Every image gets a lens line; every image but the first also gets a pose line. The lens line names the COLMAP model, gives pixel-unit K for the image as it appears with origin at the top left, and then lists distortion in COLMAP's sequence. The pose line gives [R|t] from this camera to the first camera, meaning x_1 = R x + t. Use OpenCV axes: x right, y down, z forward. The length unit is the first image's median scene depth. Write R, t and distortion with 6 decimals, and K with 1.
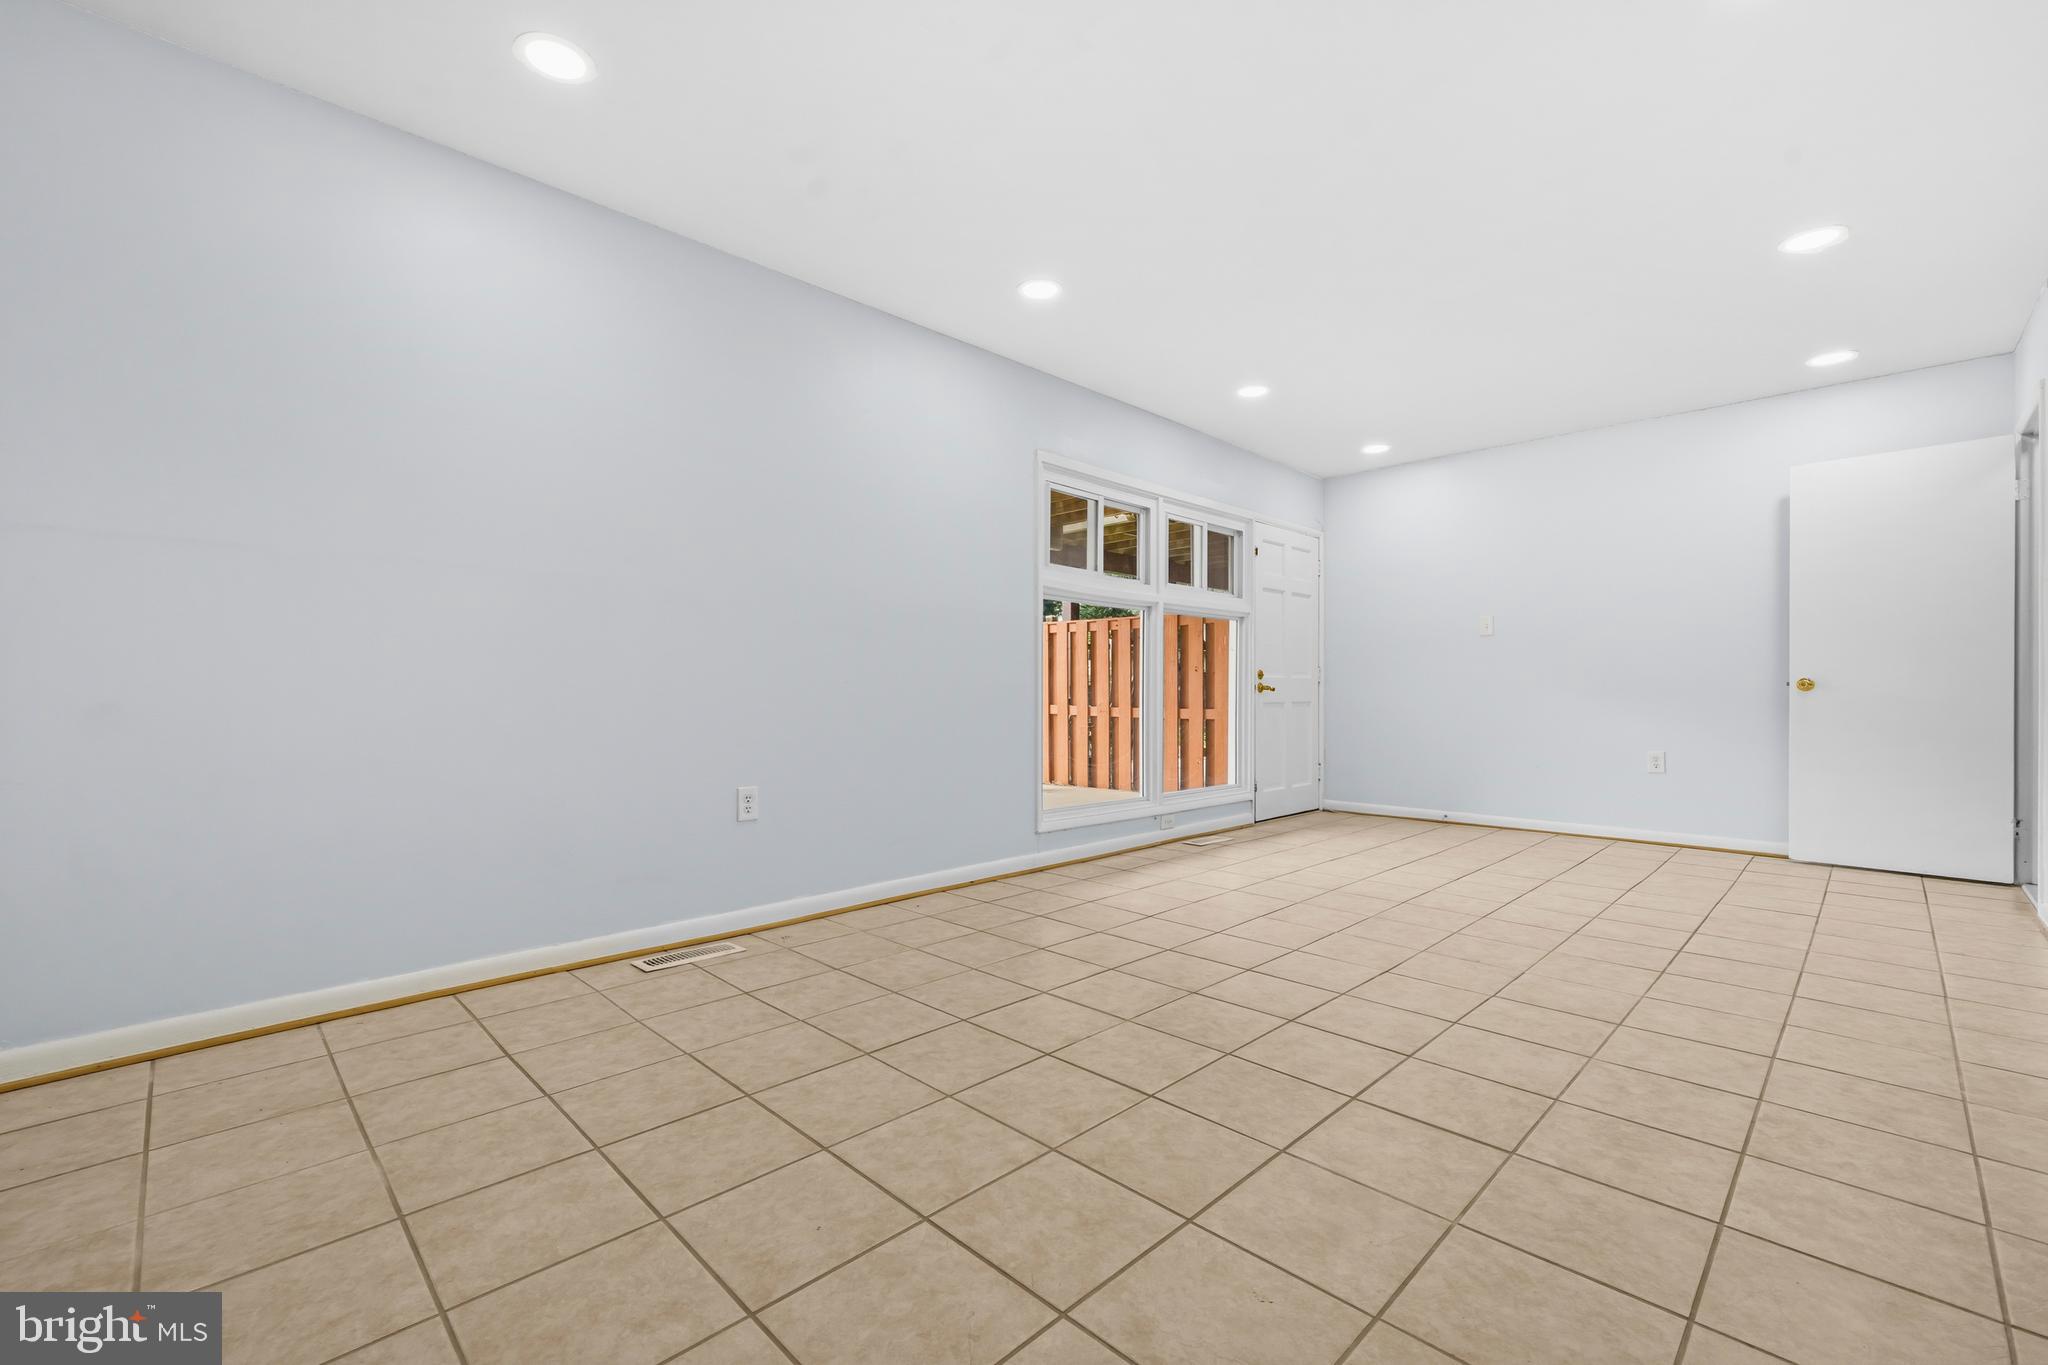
lens RADIAL K [[854.2, 0, 1016.2], [0, 854.2, 688.2], [0, 0, 1]] dist [0.000332, -0.000020]
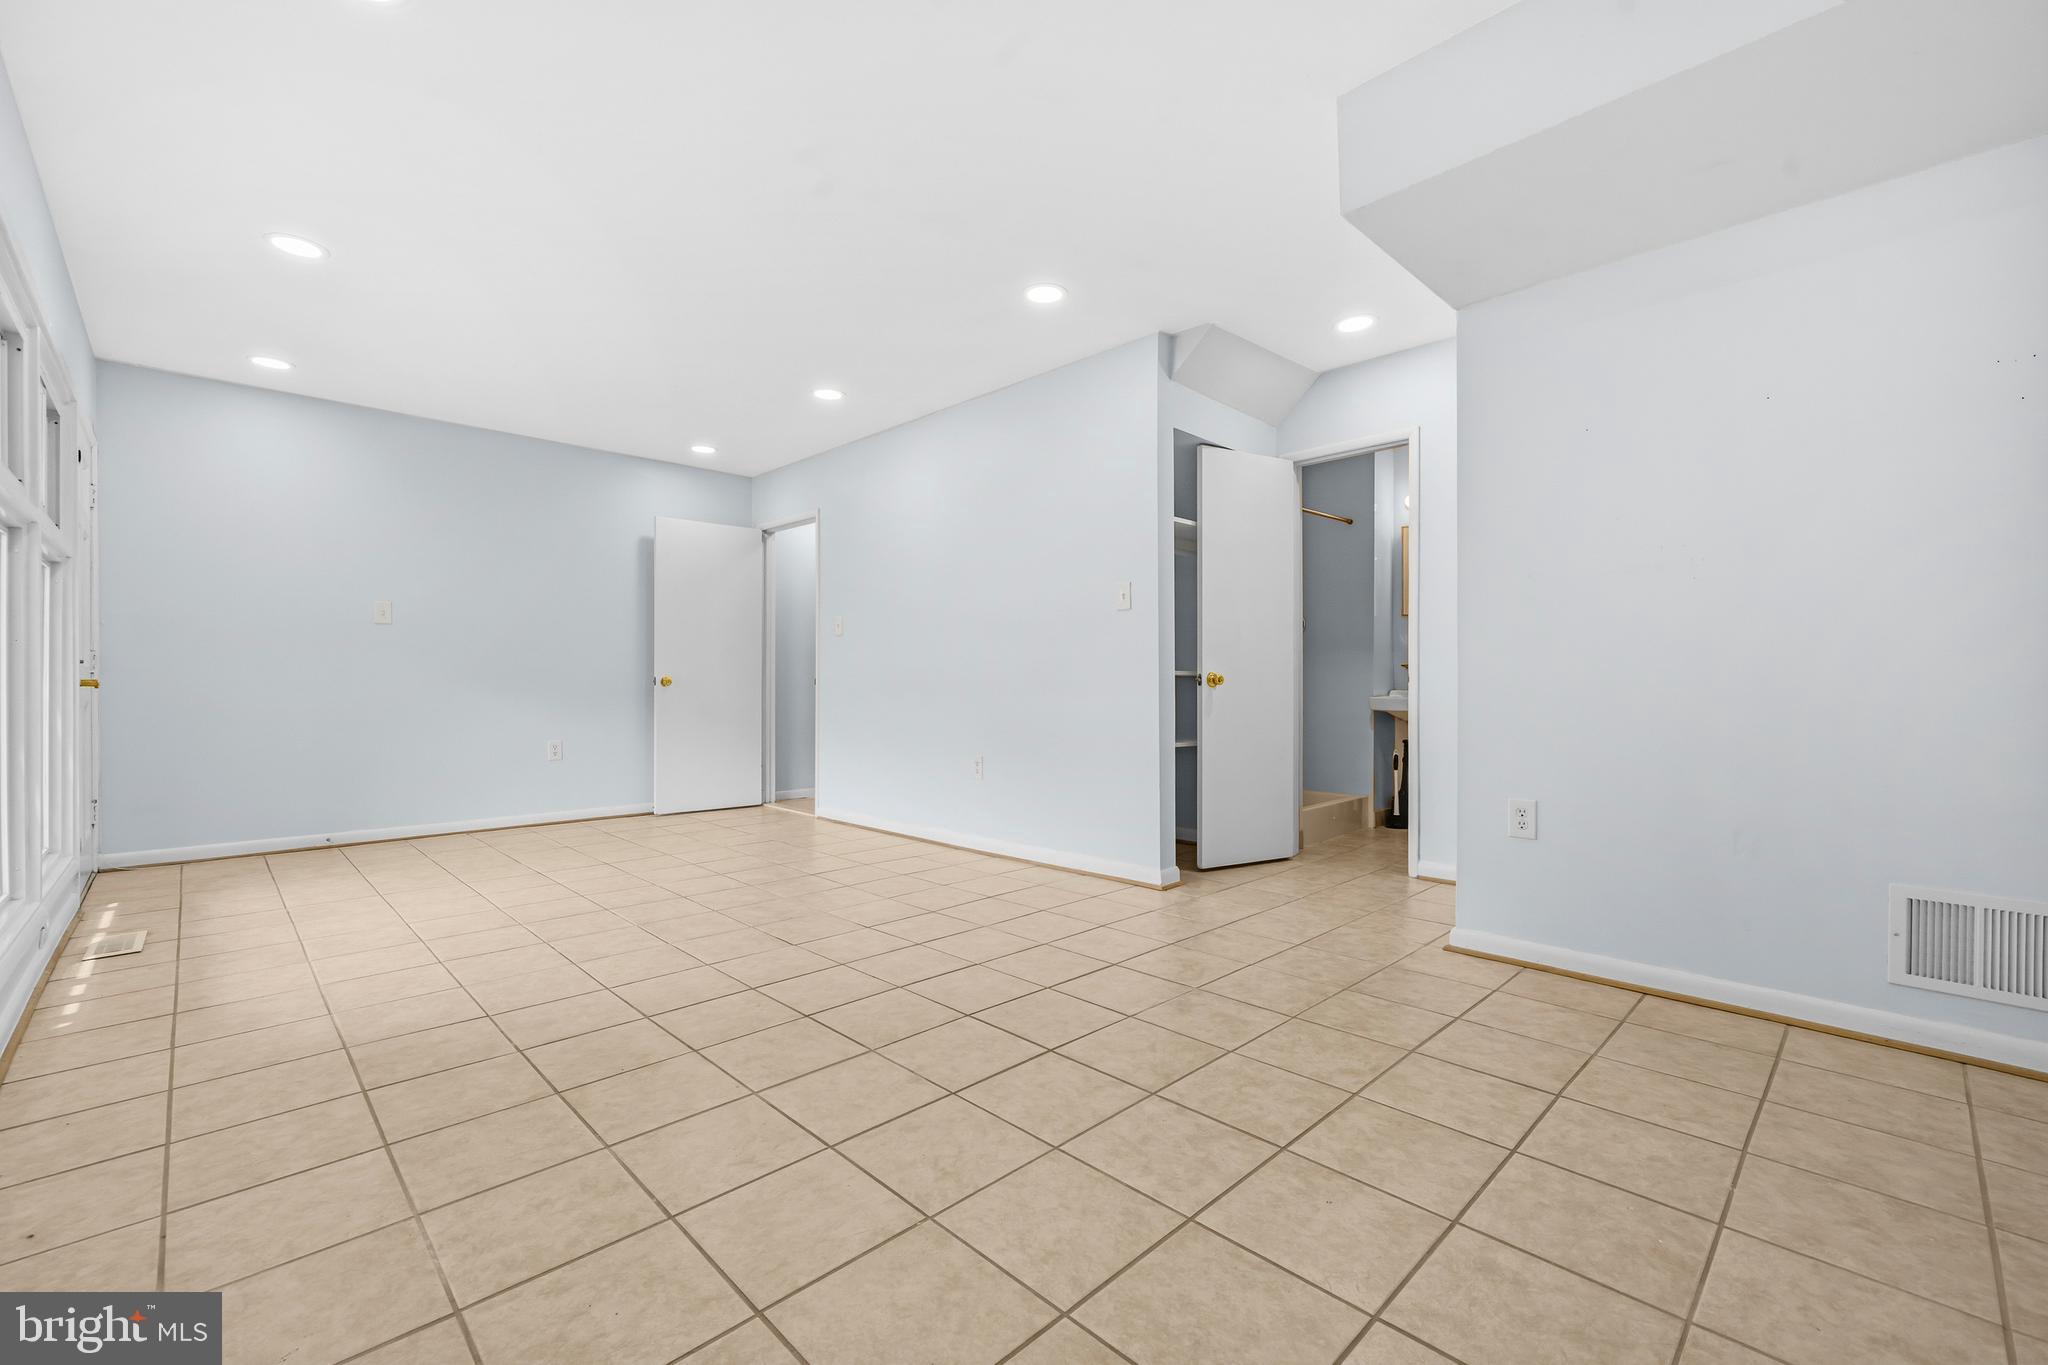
lens RADIAL K [[854.2, 0, 1016.2], [0, 854.2, 688.2], [0, 0, 1]] dist [0.000332, -0.000020]
pose [[0.009981, -0.003904, 0.999943, -0.908332], [-0.004863, 0.999980, 0.003953, -0.005757], [-0.999938, -0.004902, 0.009962, 0.969799]]
